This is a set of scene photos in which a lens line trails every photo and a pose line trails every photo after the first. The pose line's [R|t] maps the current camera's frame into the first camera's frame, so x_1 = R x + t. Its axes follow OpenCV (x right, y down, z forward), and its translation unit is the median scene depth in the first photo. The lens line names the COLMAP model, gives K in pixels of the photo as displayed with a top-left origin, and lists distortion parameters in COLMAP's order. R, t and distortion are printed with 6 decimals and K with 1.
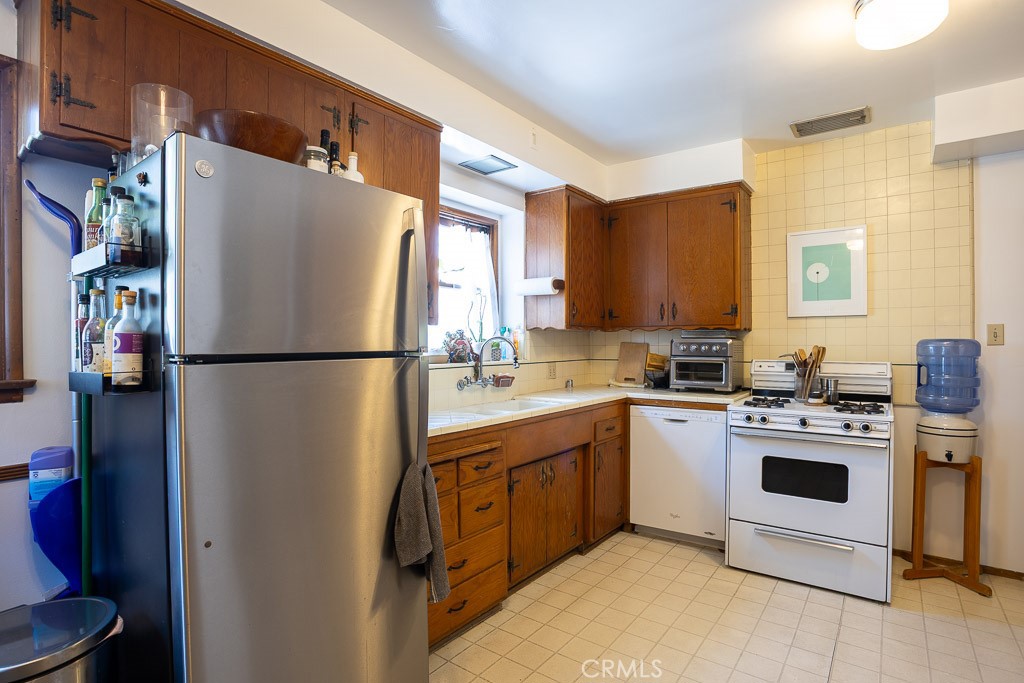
lens RADIAL K [[520.5, 0, 512.0], [0, 520.5, 341.5], [0, 0, 1]] dist [-0.078111, 0.036830]
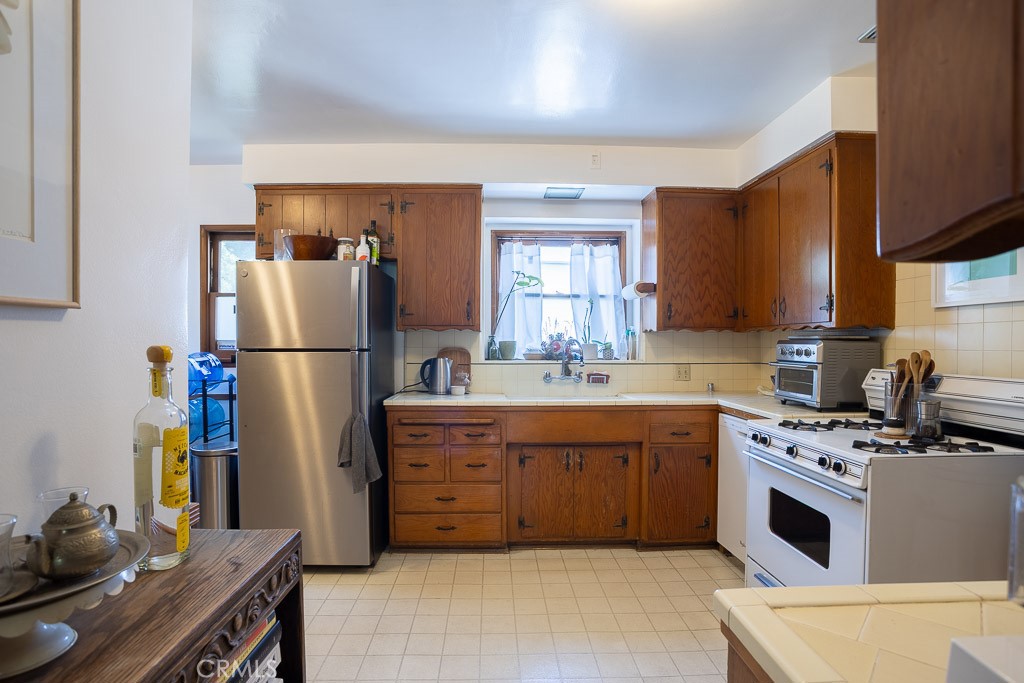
lens RADIAL K [[520.5, 0, 512.0], [0, 520.5, 341.5], [0, 0, 1]] dist [-0.078111, 0.036830]
pose [[0.633798, 0.001012, -0.773498, 0.773734], [-0.001554, 0.999999, 0.000034, -0.003049], [0.773497, 0.001180, 0.633799, 0.156888]]
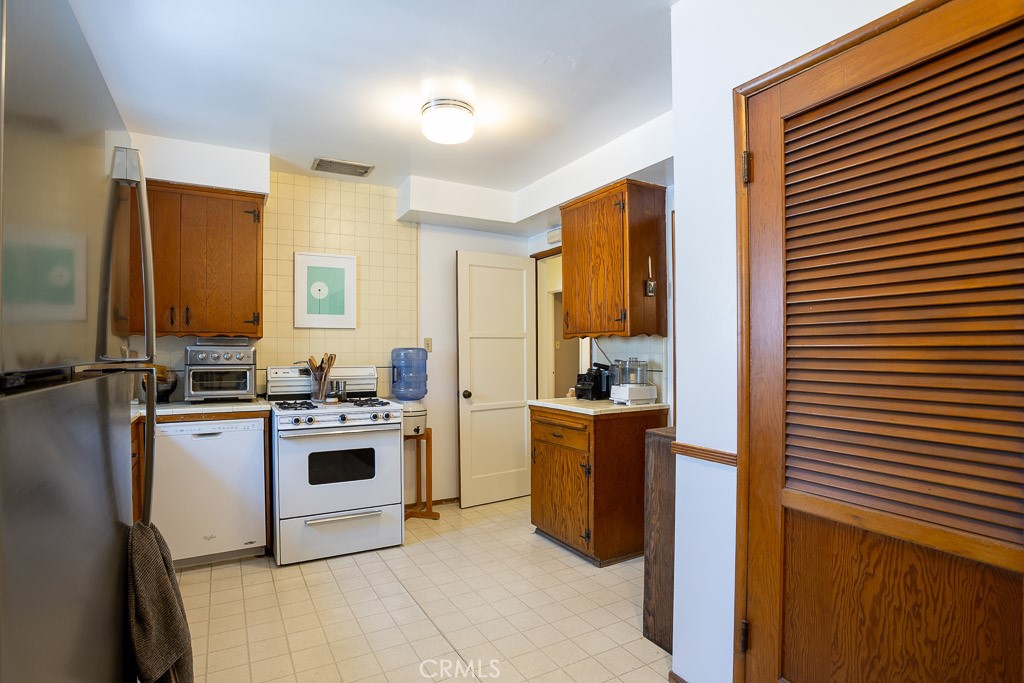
lens RADIAL K [[520.5, 0, 512.0], [0, 520.5, 341.5], [0, 0, 1]] dist [-0.078111, 0.036830]
pose [[0.405794, 0.014002, 0.913857, -0.311284], [-0.001139, 0.999890, -0.014815, -0.001365], [-0.913964, 0.004971, 0.405765, 0.132314]]
